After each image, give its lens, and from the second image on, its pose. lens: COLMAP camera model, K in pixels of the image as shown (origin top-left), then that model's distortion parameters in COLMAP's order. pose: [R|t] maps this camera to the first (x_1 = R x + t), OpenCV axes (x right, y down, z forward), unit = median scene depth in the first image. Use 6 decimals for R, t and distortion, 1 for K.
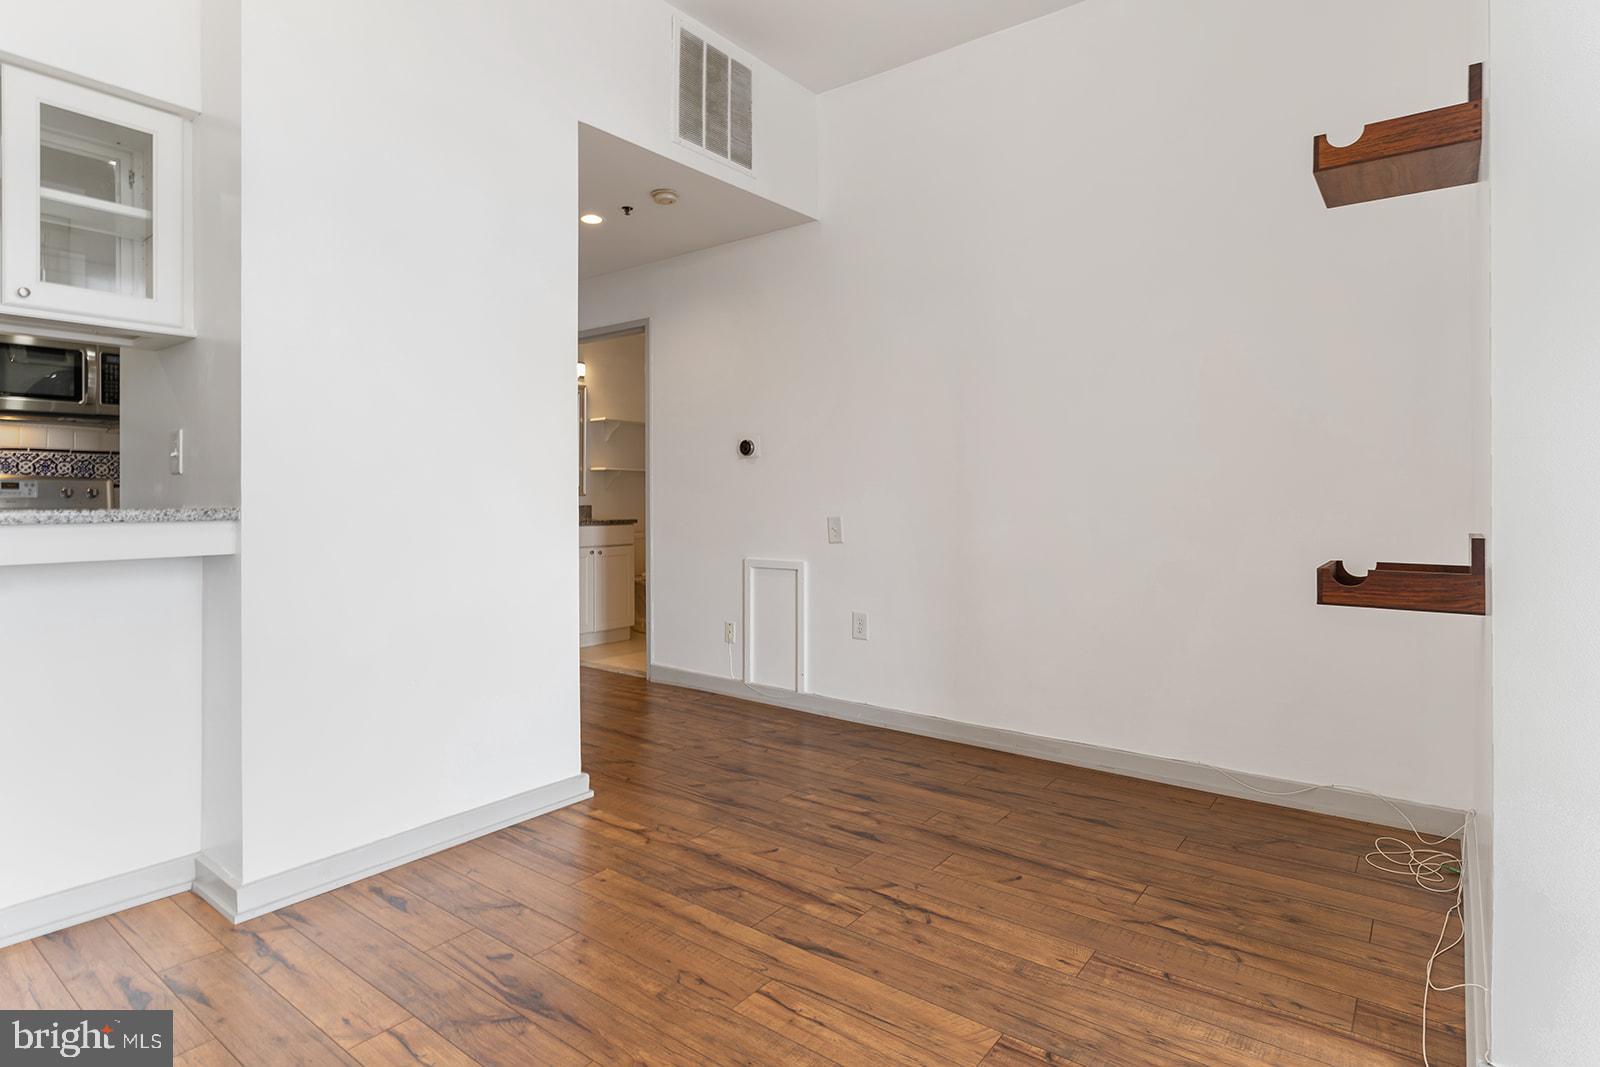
lens RADIAL K [[836.8, 0, 799.3], [0, 836.8, 490.0], [0, 0, 1]] dist [-0.001254, 0.000095]
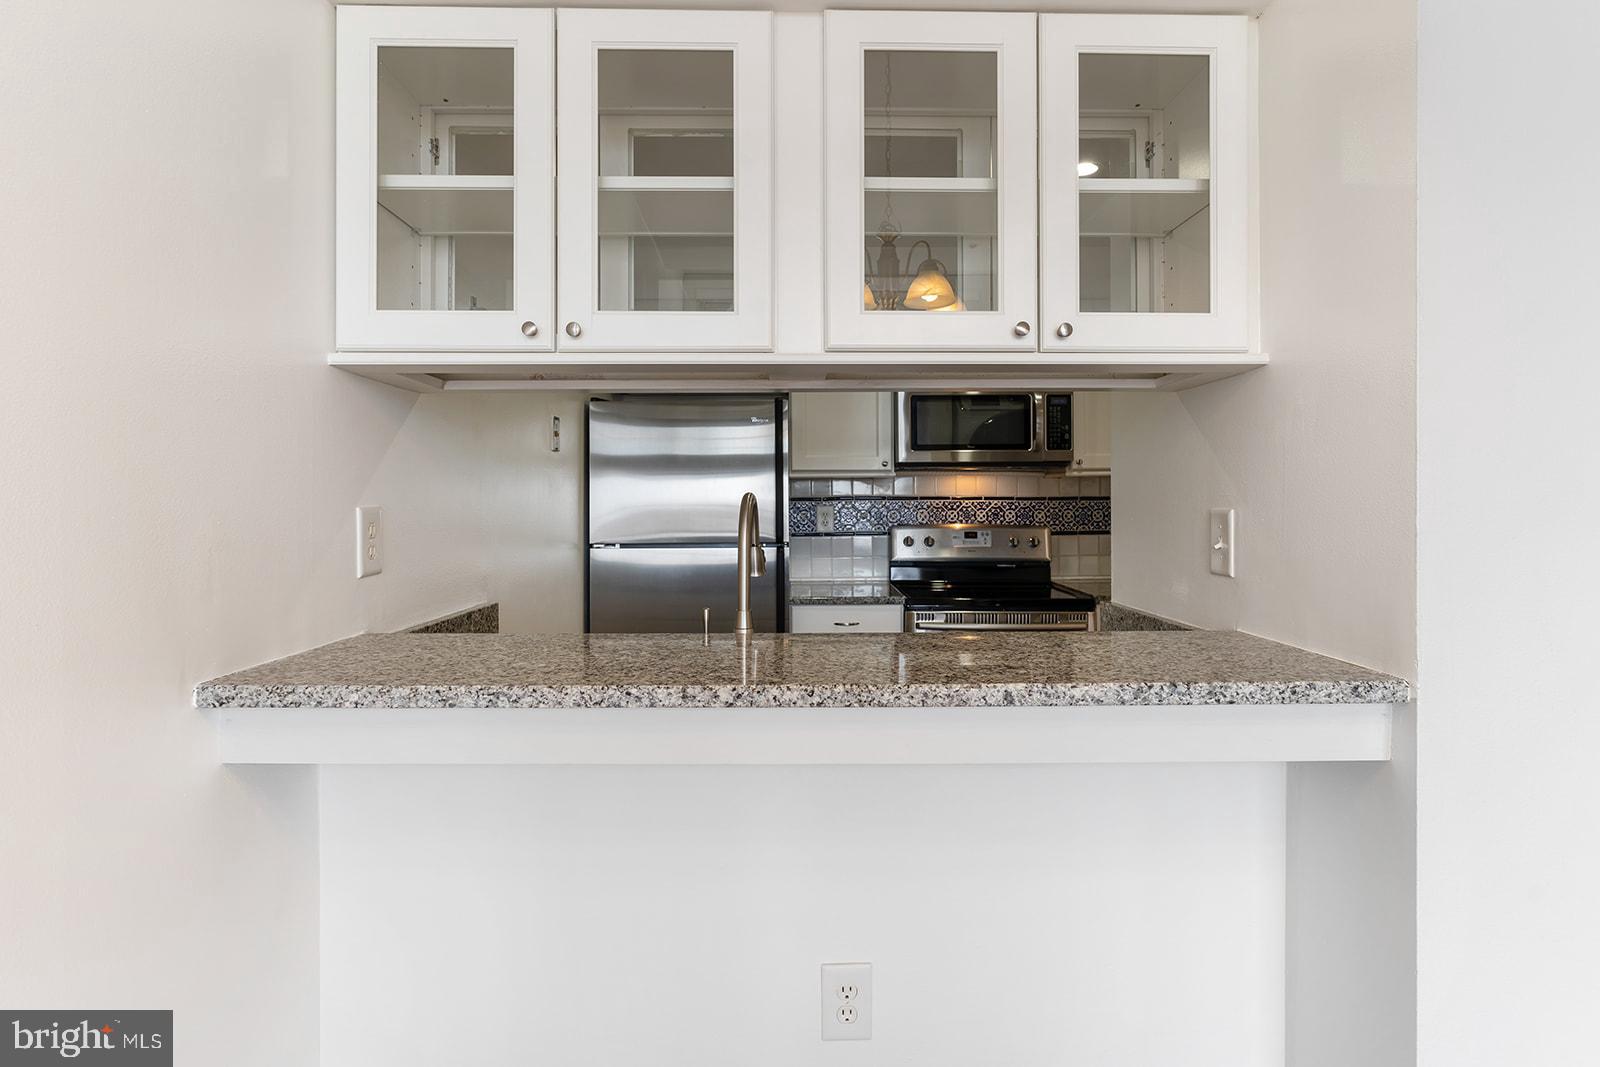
lens RADIAL K [[820.1, 0, 805.4], [0, 820.1, 527.6], [0, 0, 1]] dist [-0.004201, 0.001085]
pose [[0.622613, 0.025959, -0.782099, -0.368538], [0.007841, 0.999192, 0.039407, -0.070984], [0.782491, -0.030668, 0.621907, 0.282237]]
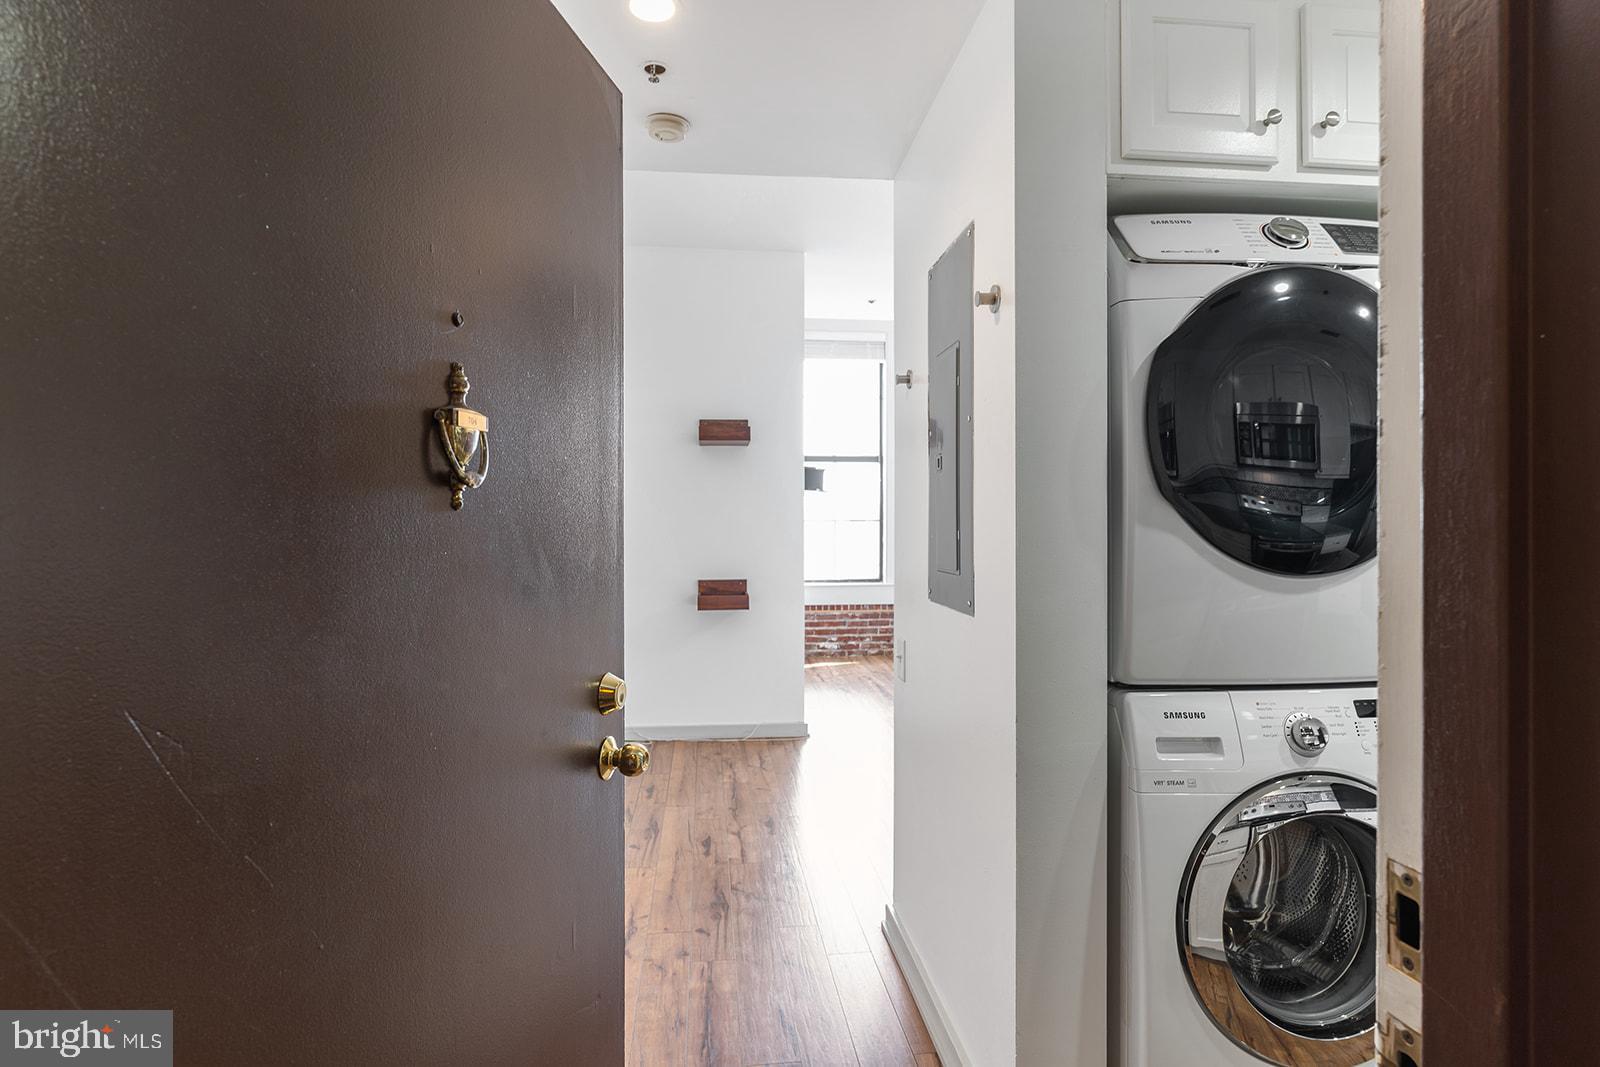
lens RADIAL K [[820.1, 0, 805.4], [0, 820.1, 527.6], [0, 0, 1]] dist [-0.004201, 0.001085]
pose [[-0.698168, 0.003104, 0.715927, -0.833624], [-0.000570, 0.999988, -0.004891, -0.065395], [-0.715934, -0.003823, -0.698158, 1.693105]]
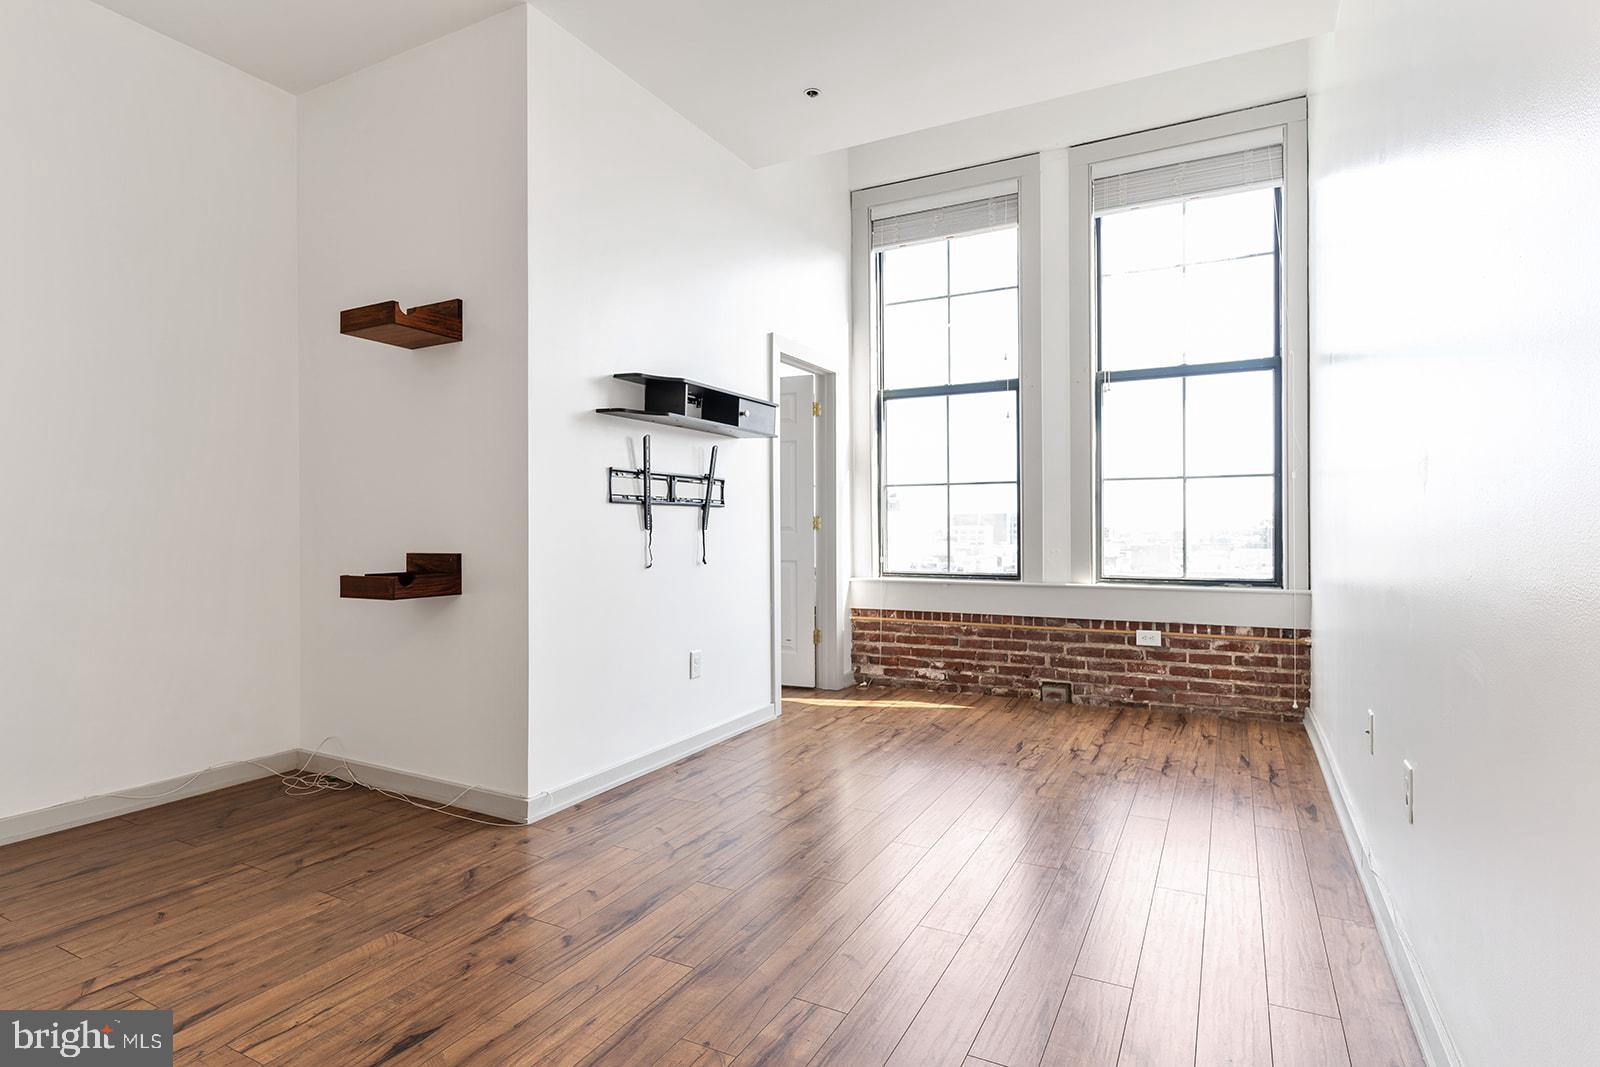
lens RADIAL K [[820.1, 0, 805.4], [0, 820.1, 527.6], [0, 0, 1]] dist [-0.004201, 0.001085]
pose [[-0.172606, 0.006095, 0.984972, -0.656552], [-0.003227, 0.999972, -0.006753, 0.006186], [-0.984986, -0.004345, -0.172582, 0.326623]]
